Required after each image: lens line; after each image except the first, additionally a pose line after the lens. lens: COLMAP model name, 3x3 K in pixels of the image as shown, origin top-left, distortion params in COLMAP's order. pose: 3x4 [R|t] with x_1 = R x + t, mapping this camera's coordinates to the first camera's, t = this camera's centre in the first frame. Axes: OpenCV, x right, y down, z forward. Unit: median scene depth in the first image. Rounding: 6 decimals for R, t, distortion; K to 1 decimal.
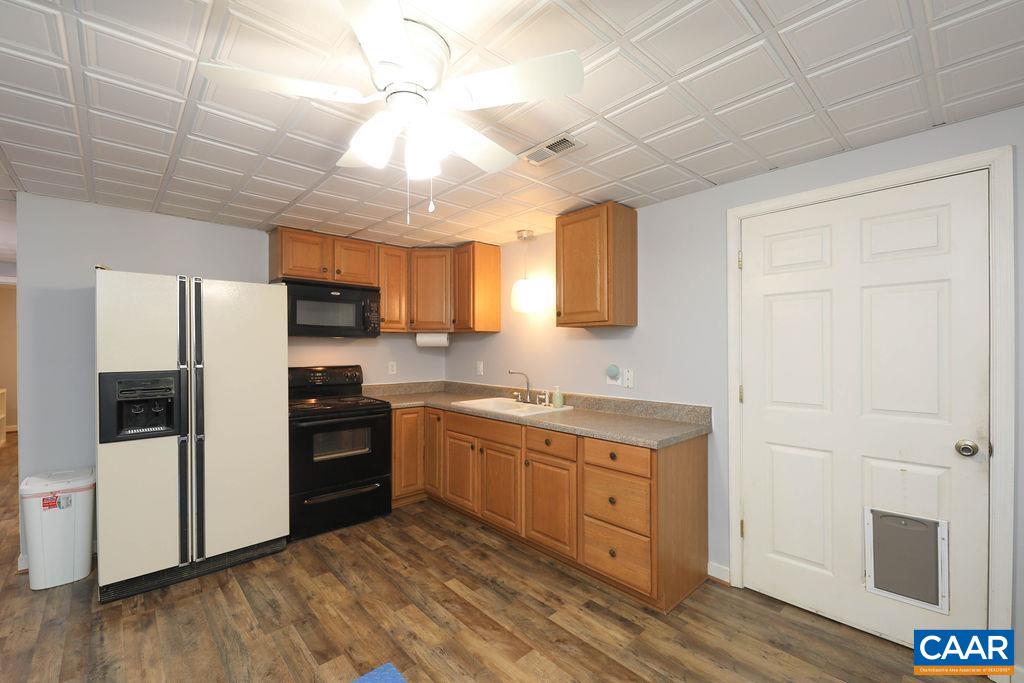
lens RADIAL K [[416.6, 0, 503.1], [0, 416.6, 349.1], [0, 0, 1]] dist [0.010637, -0.006616]
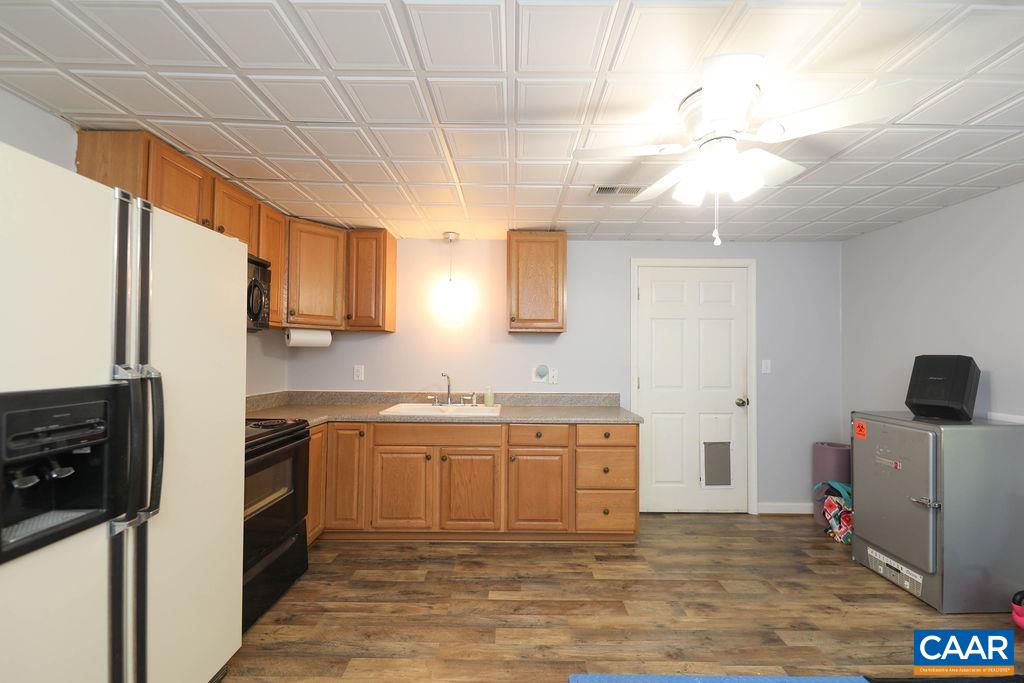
lens RADIAL K [[416.6, 0, 494.5], [0, 416.6, 345.2], [0, 0, 1]] dist [0.010637, -0.006616]
pose [[0.676610, 0.022212, 0.736006, -0.801266], [-0.008339, 0.999712, -0.022504, 0.010657], [-0.736294, 0.009089, 0.676600, 0.335360]]
